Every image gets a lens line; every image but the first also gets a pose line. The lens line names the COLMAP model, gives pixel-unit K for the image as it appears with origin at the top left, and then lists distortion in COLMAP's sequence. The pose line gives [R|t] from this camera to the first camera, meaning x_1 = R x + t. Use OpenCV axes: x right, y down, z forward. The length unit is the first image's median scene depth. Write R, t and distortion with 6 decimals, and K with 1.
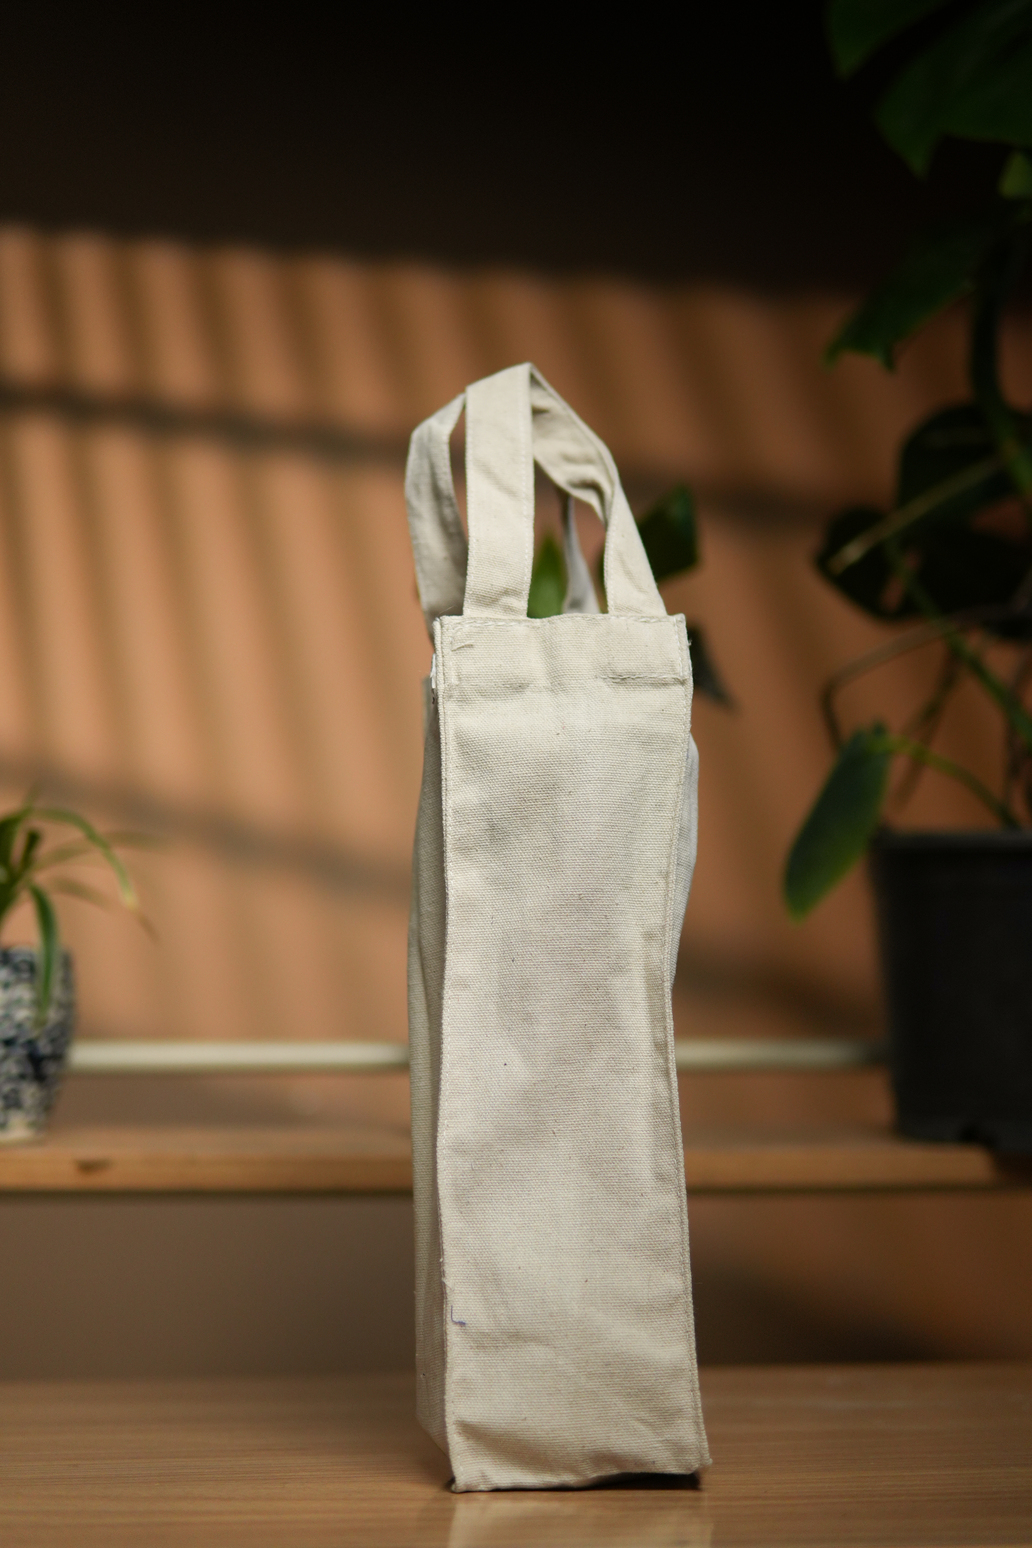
lens RADIAL K [[1964.5, 0, 516.0], [0, 1964.5, 774.0], [0, 0, 1]] dist [0.011547, -0.043758]
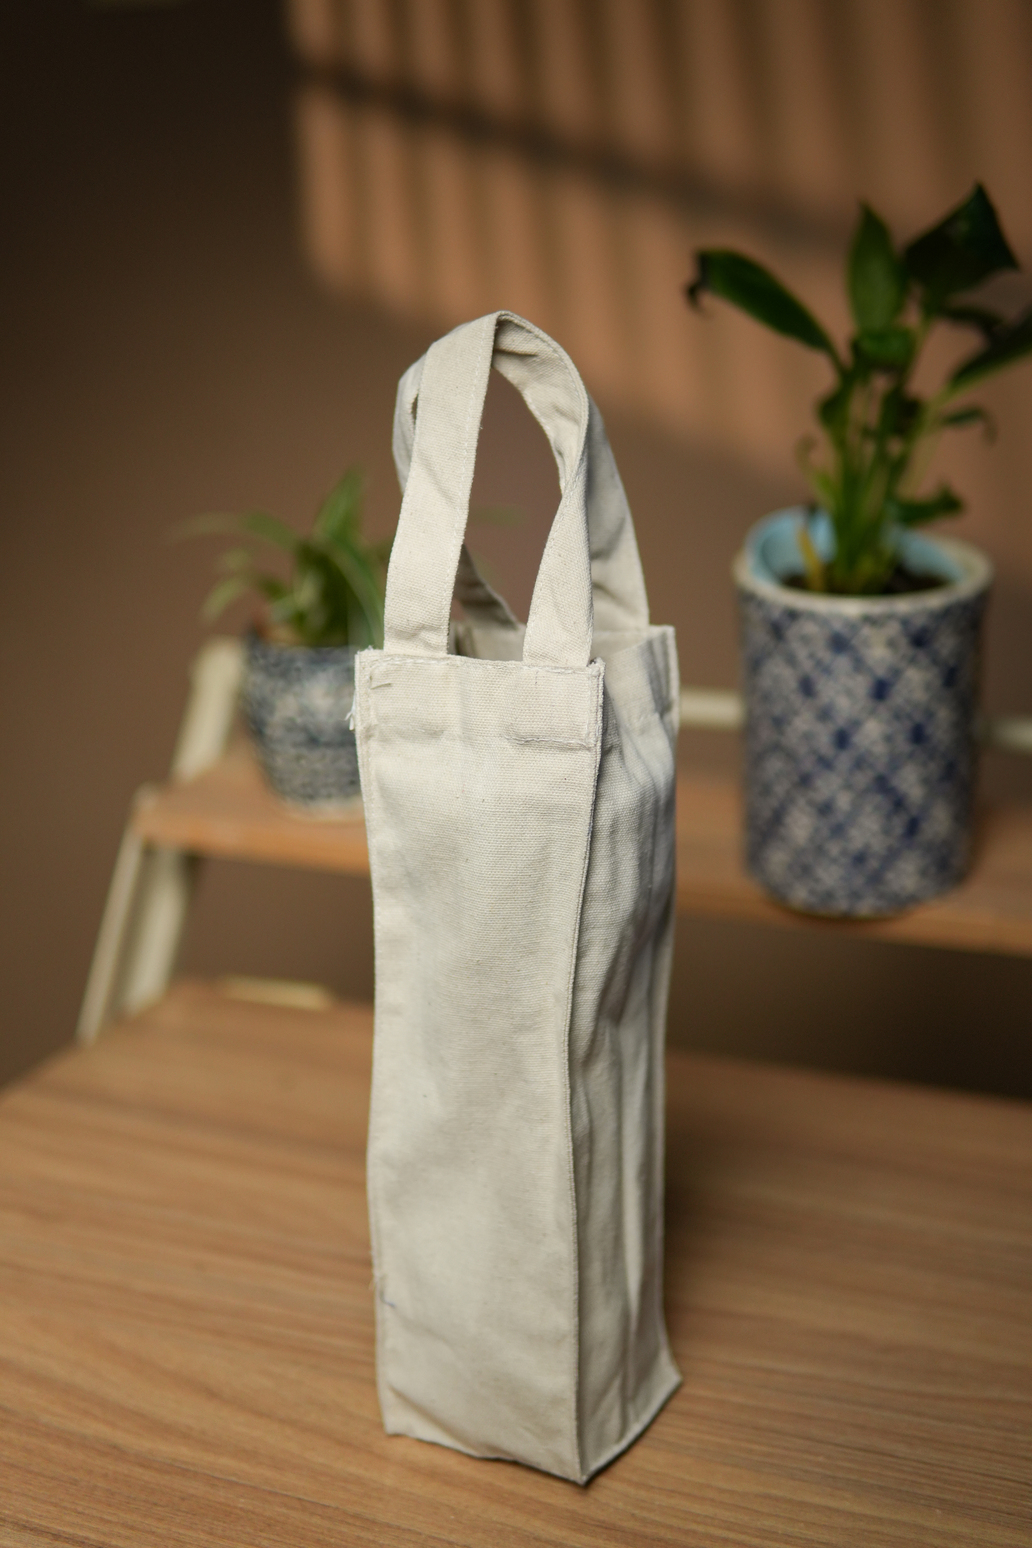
lens RADIAL K [[1964.5, 0, 516.0], [0, 1964.5, 774.0], [0, 0, 1]] dist [0.011547, -0.043758]
pose [[0.886714, 0.118802, -0.446793, 0.468938], [0.079769, 0.912610, 0.400973, -0.408788], [0.455384, -0.391189, 0.799748, 0.256627]]
